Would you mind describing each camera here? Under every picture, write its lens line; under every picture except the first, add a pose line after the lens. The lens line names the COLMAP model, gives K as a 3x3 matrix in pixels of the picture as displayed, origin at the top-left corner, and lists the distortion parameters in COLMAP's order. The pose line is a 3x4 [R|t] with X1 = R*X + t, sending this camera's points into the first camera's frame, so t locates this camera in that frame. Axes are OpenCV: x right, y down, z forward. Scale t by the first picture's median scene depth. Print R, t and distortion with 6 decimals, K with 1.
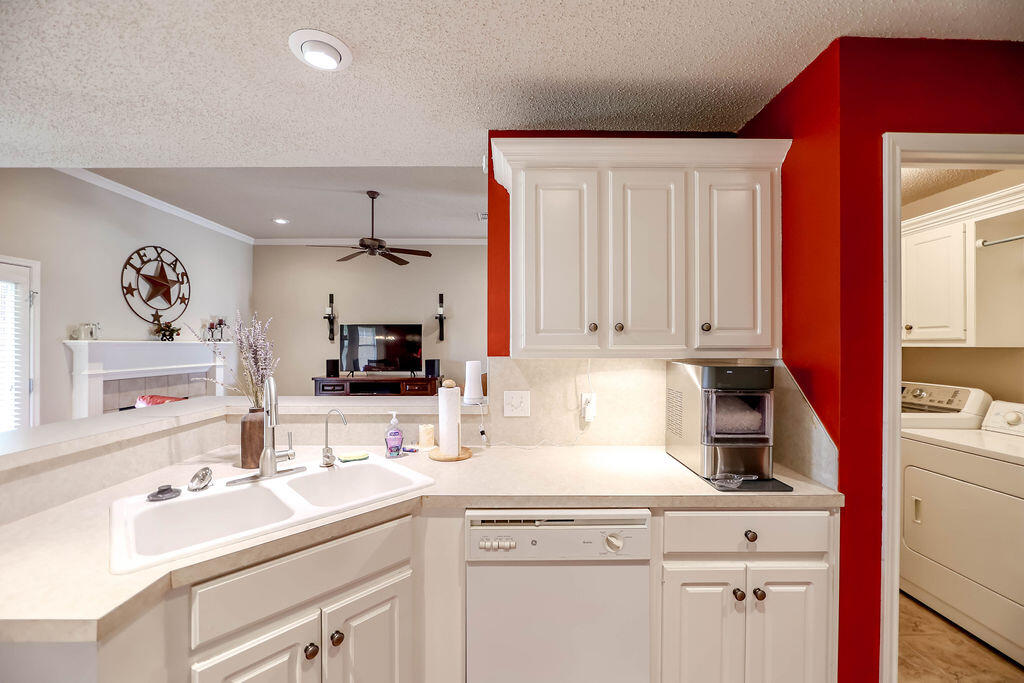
lens RADIAL K [[404.3, 0, 511.9], [0, 404.3, 343.9], [0, 0, 1]] dist [-0.006183, 0.000640]
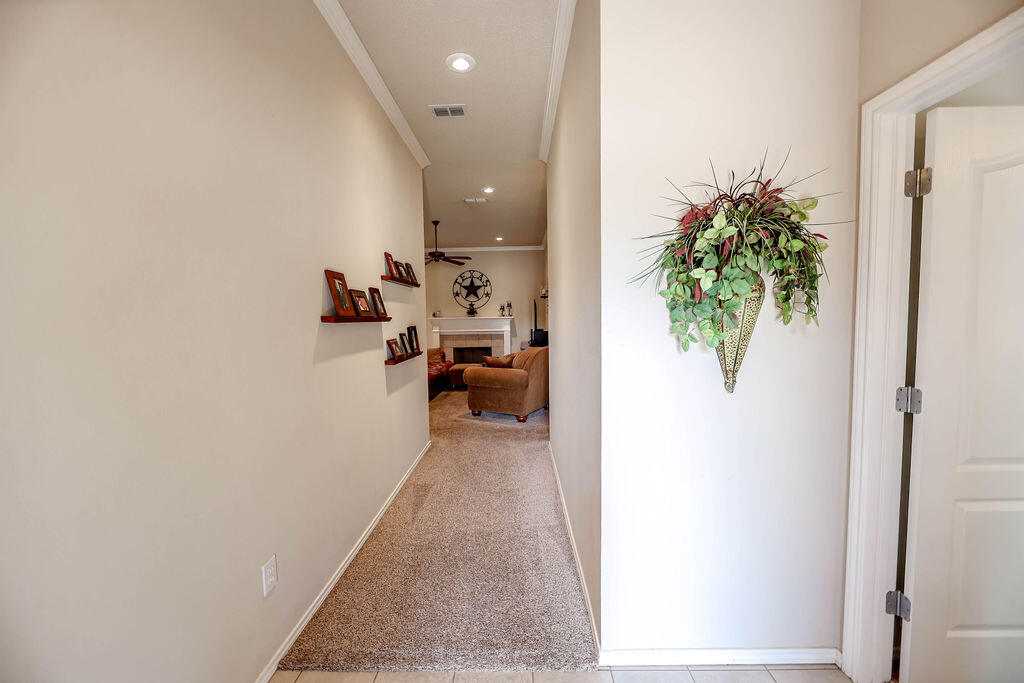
lens RADIAL K [[404.3, 0, 511.9], [0, 404.3, 343.9], [0, 0, 1]] dist [-0.006183, 0.000640]
pose [[-0.017264, 0.060315, -0.998030, 1.215383], [0.016211, 0.998065, 0.060037, 0.008552], [0.999720, -0.015142, -0.018208, 1.289716]]
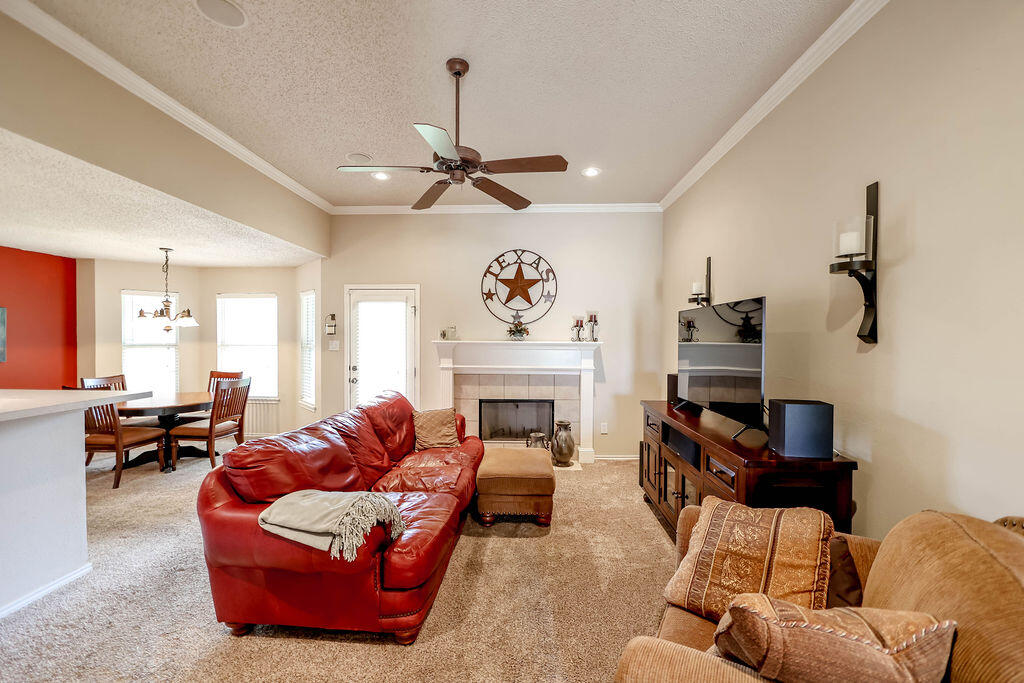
lens RADIAL K [[413.4, 0, 513.0], [0, 413.4, 343.6], [0, 0, 1]] dist [-0.008972, 0.000346]
pose [[-0.036751, 0.015147, -0.999210, 0.194251], [-0.005837, 0.999865, 0.015372, -0.016911], [0.999307, 0.006398, -0.036657, 1.071673]]
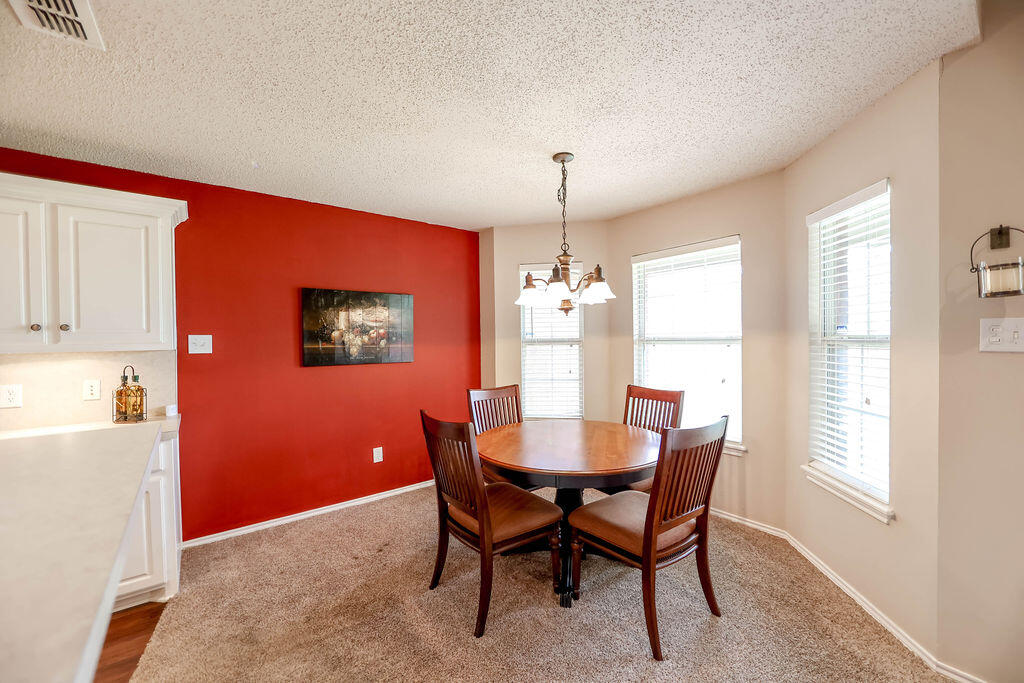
lens RADIAL K [[404.3, 0, 511.9], [0, 404.3, 343.9], [0, 0, 1]] dist [-0.006183, 0.000640]
pose [[-0.778623, 0.019906, -0.627176, -0.416830], [0.012946, 0.999794, 0.015660, 0.006262], [0.627359, 0.004074, -0.778720, 0.535165]]
